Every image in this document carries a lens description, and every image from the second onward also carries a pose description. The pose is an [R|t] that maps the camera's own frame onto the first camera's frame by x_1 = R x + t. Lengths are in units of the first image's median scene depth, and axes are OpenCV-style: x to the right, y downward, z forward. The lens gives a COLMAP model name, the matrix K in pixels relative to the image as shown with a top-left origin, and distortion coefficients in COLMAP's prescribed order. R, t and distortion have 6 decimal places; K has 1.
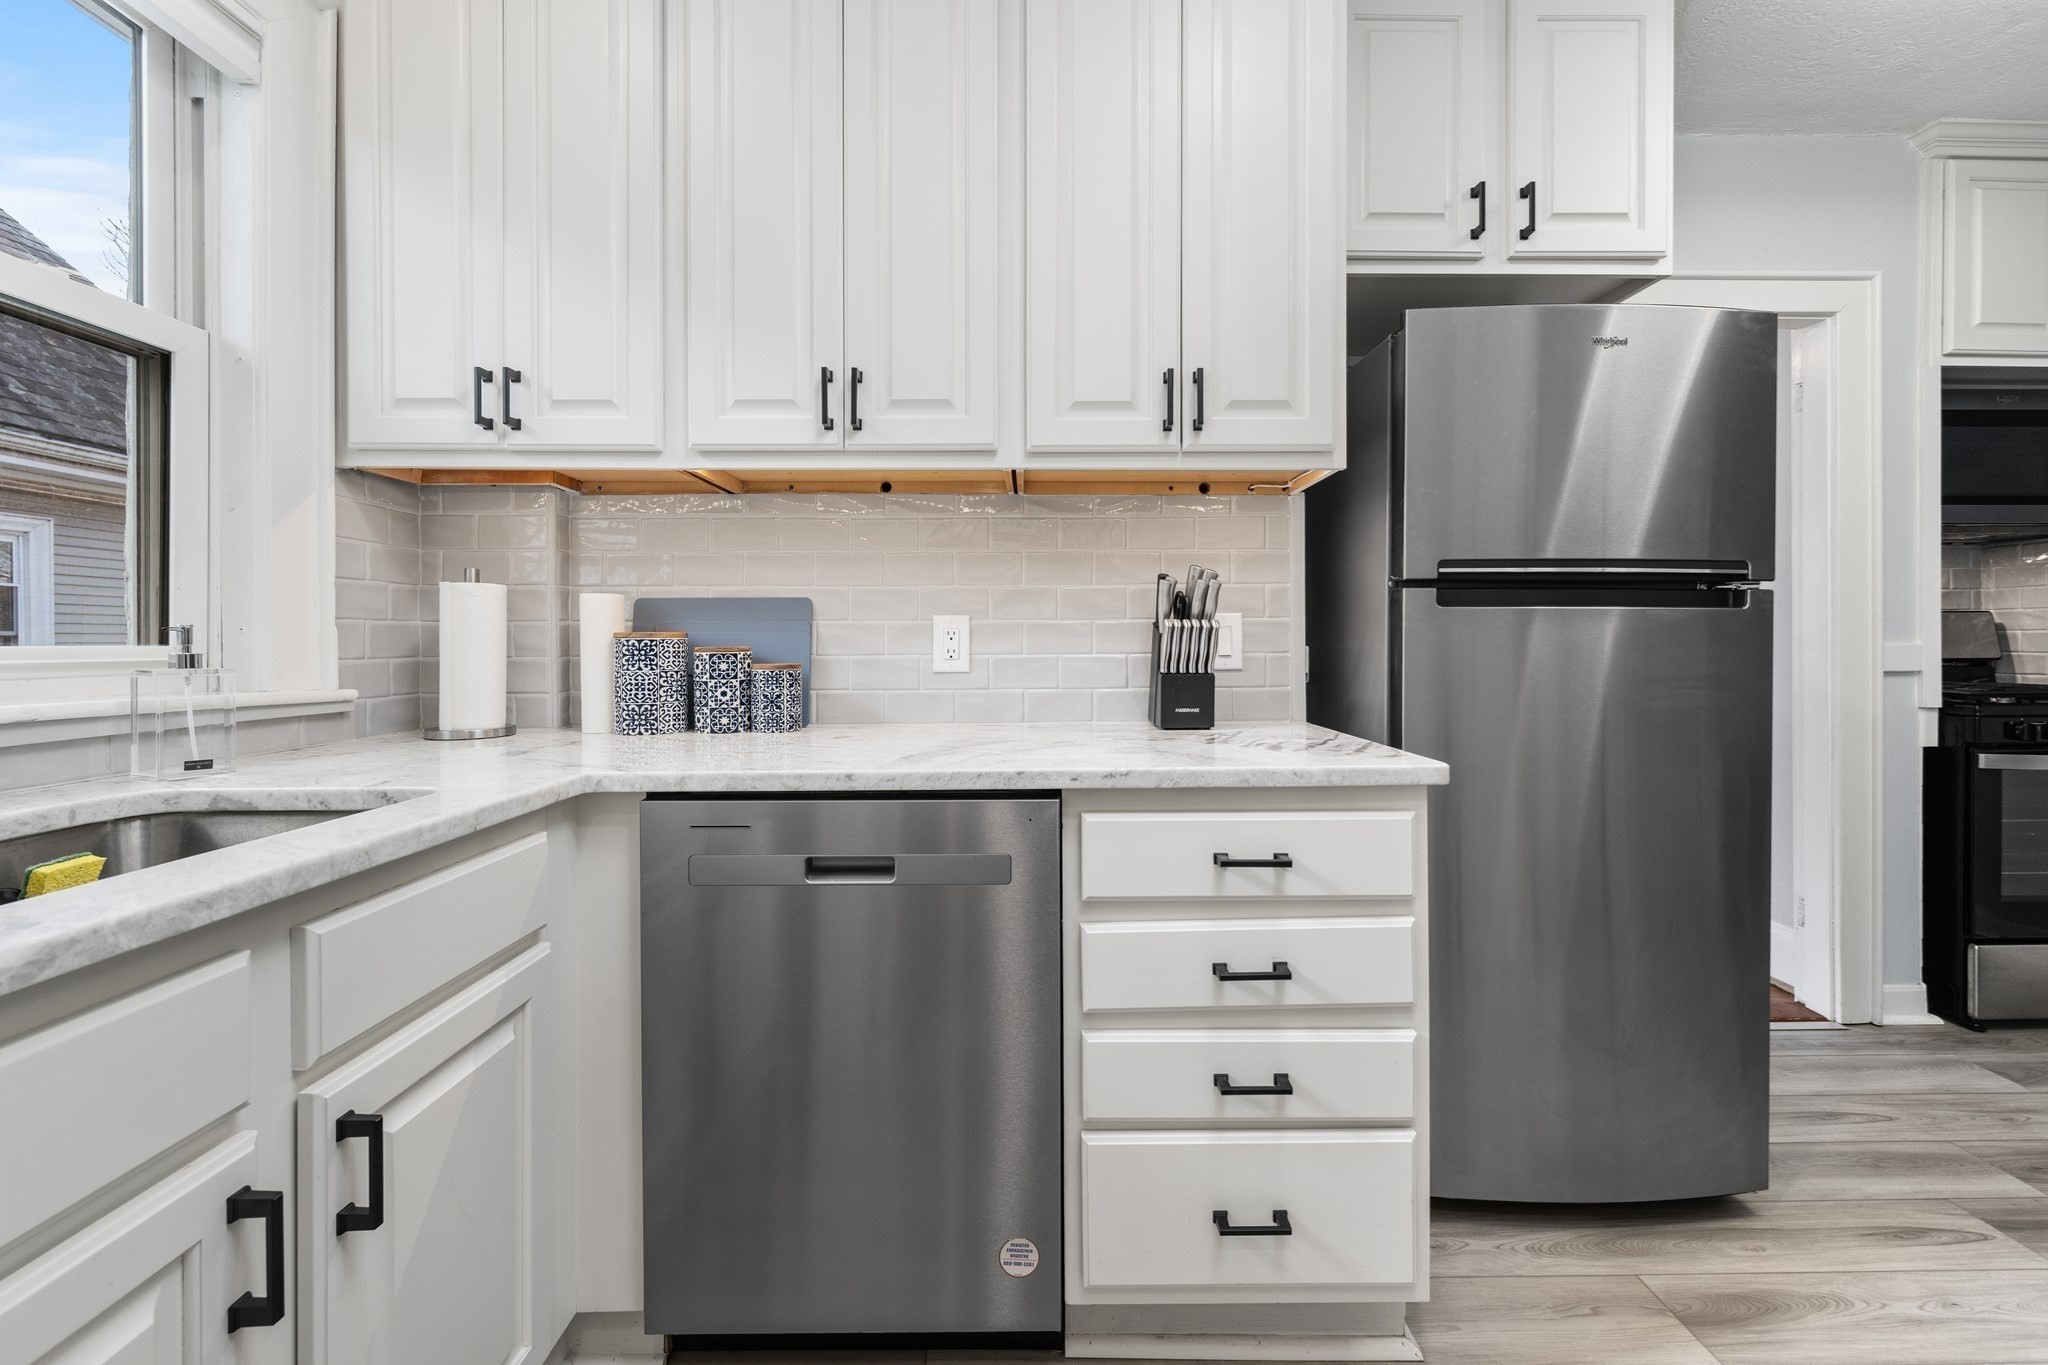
lens RADIAL K [[818.5, 0, 1026.2], [0, 818.5, 645.2], [0, 0, 1]] dist [0.000412, 0.000200]
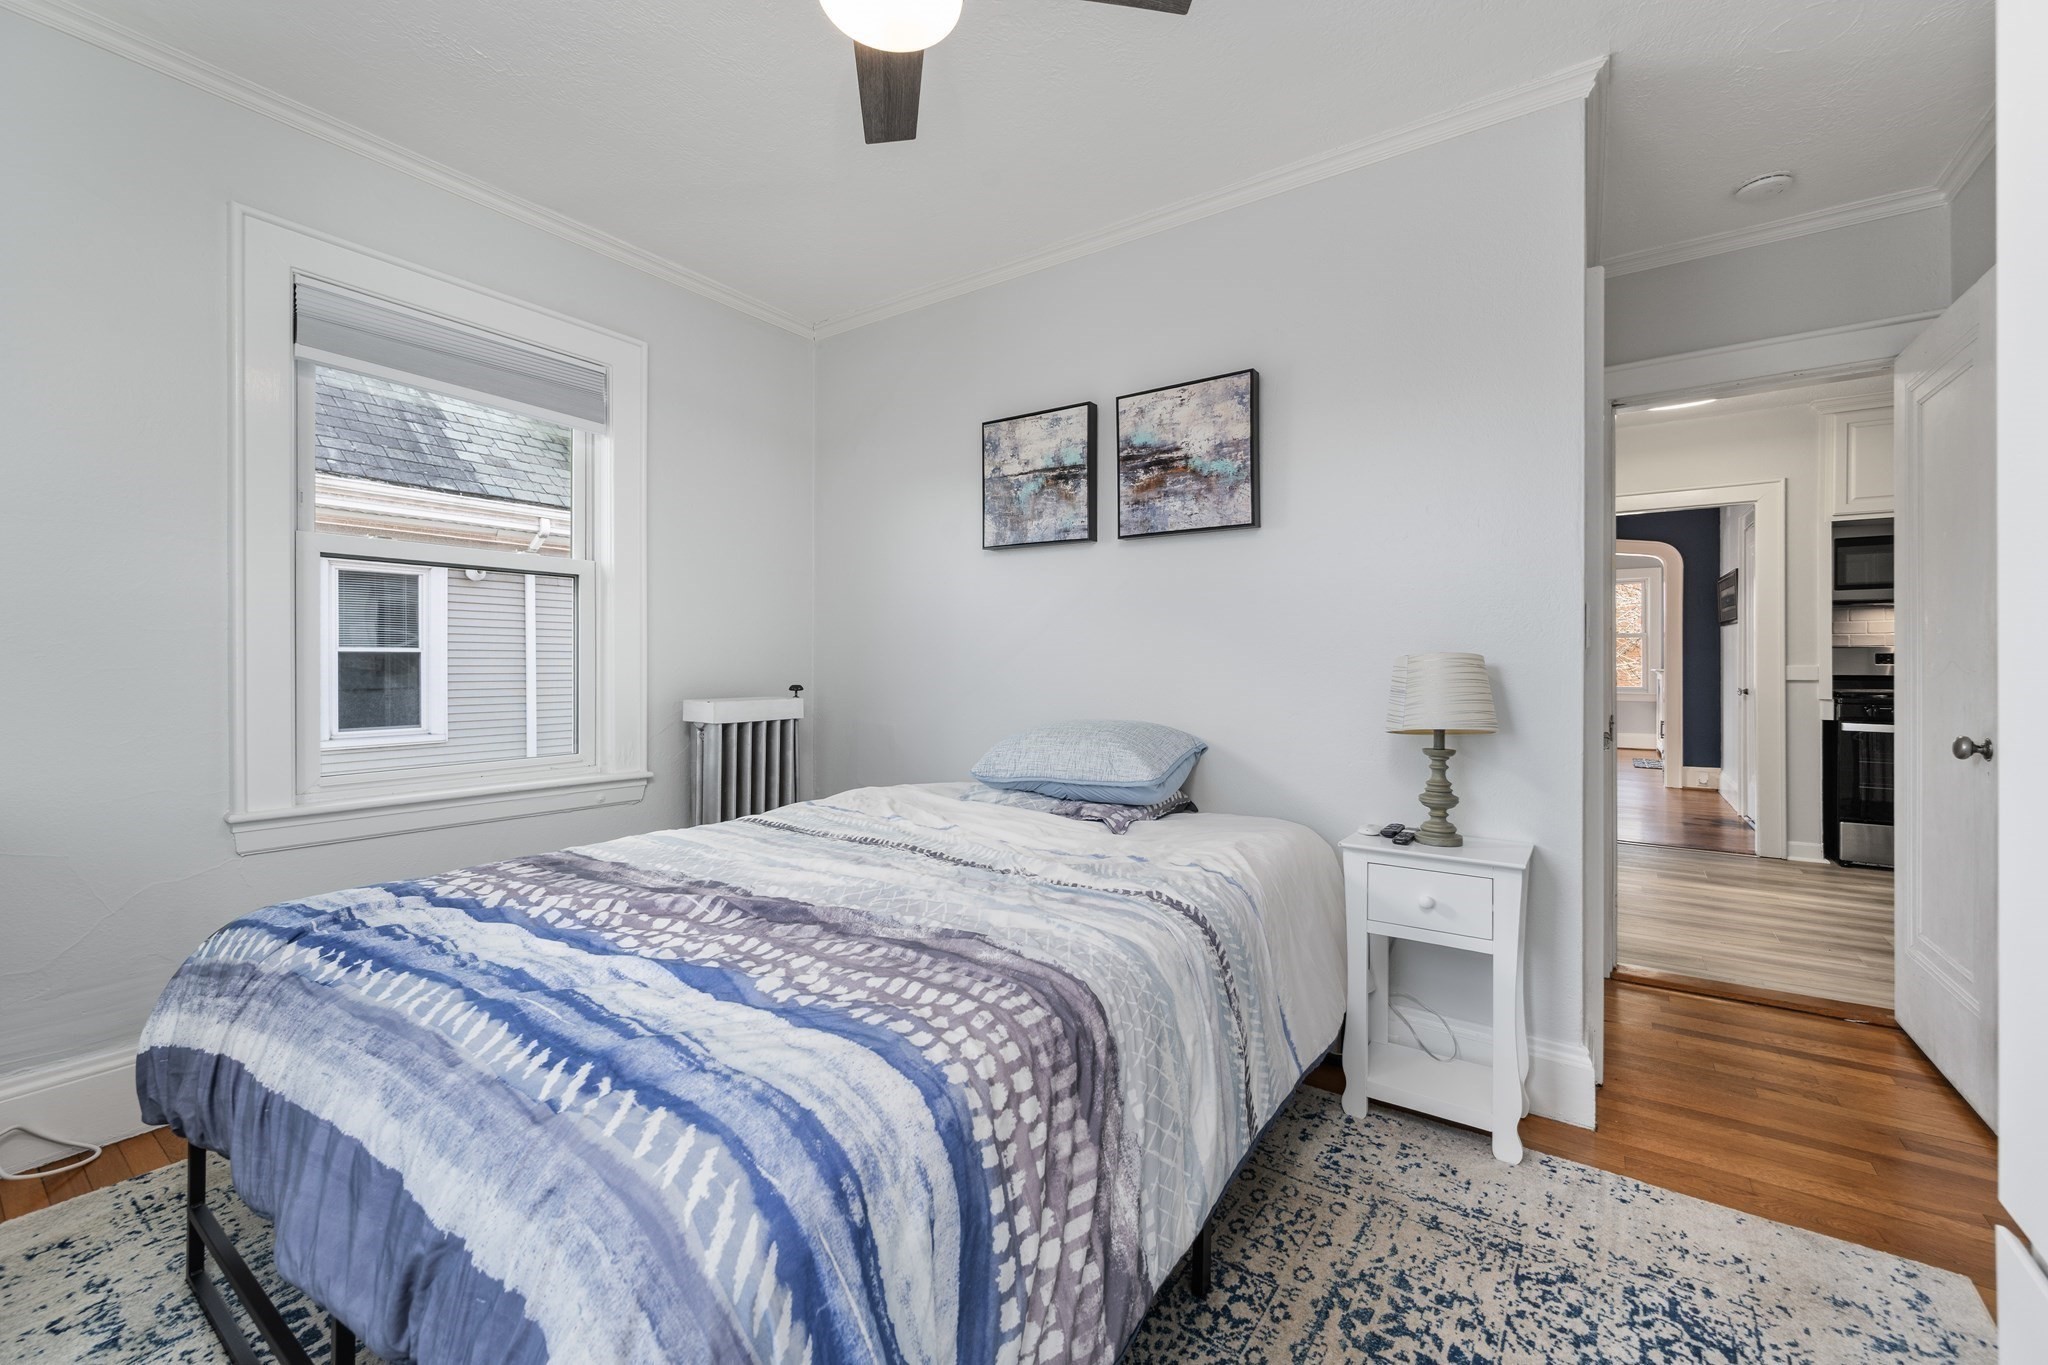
lens RADIAL K [[835.0, 0, 1032.2], [0, 835.0, 665.7], [0, 0, 1]] dist [-0.001362, -0.000201]
pose [[0.814969, 0.004876, -0.579484, 0.798131], [-0.003548, 0.999988, 0.003425, -0.003170], [0.579493, -0.000735, 0.814977, -1.855325]]
